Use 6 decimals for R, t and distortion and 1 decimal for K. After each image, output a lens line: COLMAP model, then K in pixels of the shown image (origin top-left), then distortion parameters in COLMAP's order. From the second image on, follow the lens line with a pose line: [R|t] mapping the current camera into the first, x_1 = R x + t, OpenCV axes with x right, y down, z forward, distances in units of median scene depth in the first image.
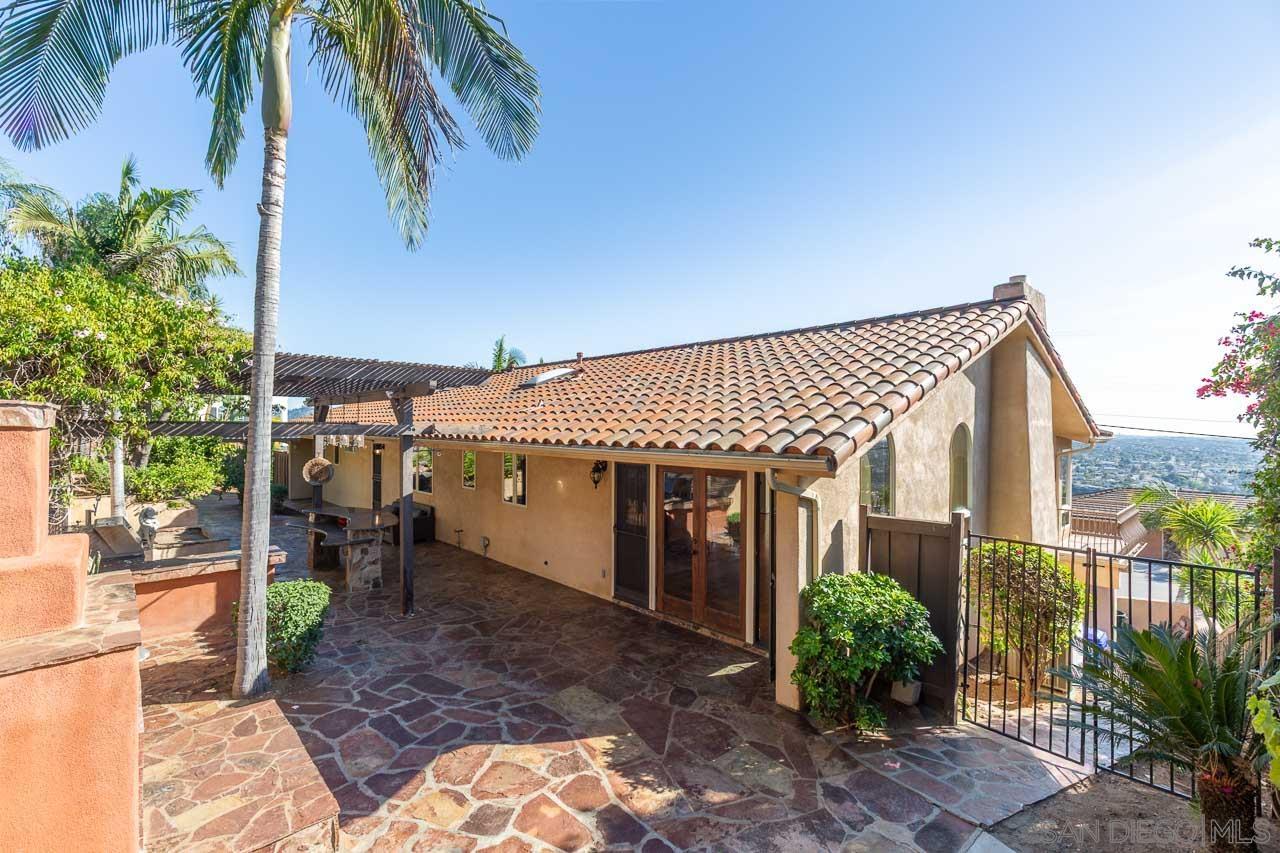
lens RADIAL K [[590.6, 0, 640.2], [0, 590.6, 426.9], [0, 0, 1]] dist [-0.000626, -0.000051]
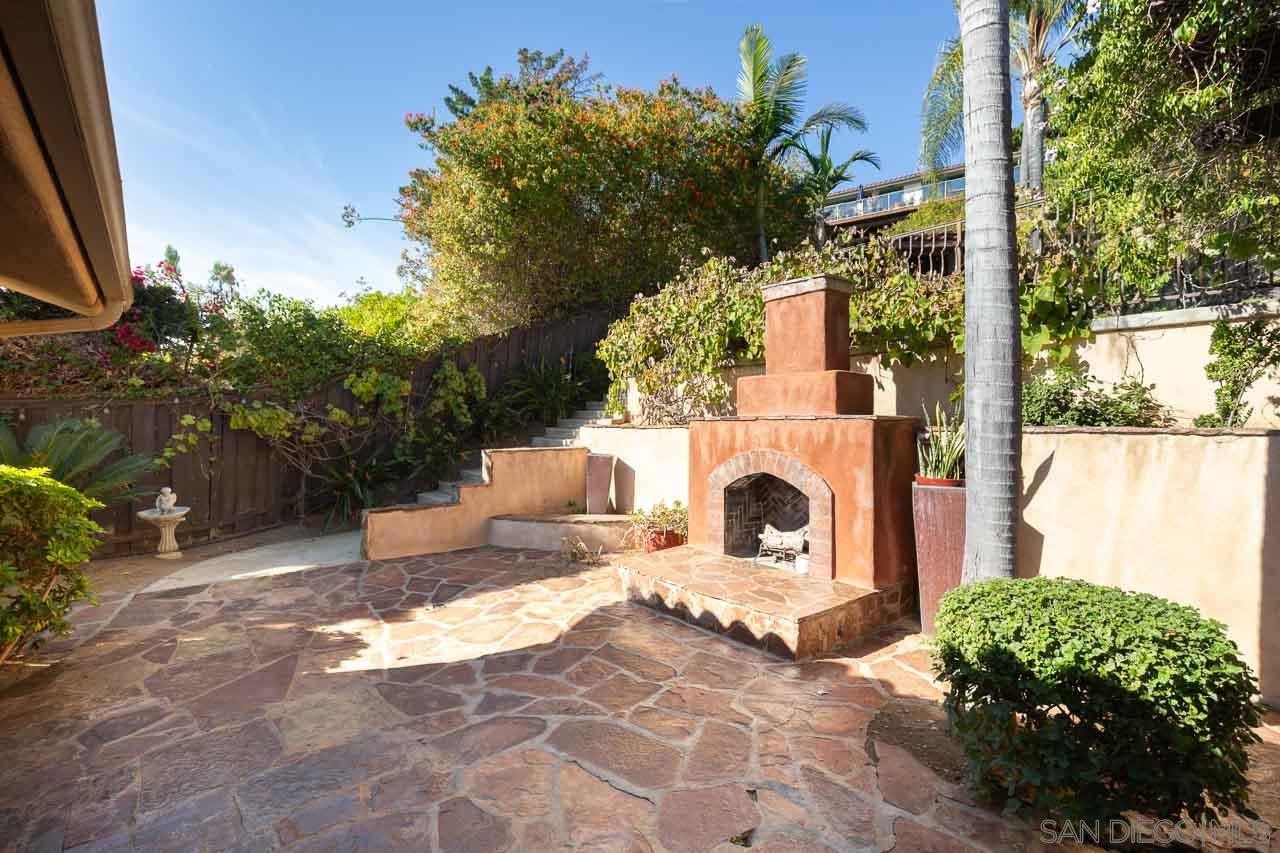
lens RADIAL K [[590.6, 0, 639.7], [0, 590.6, 422.0], [0, 0, 1]] dist [-0.000626, -0.000051]
pose [[-0.998965, 0.002306, 0.045432, -0.507971], [0.002806, 0.999936, 0.010946, 0.237023], [-0.045404, 0.011062, -0.998907, 1.890503]]
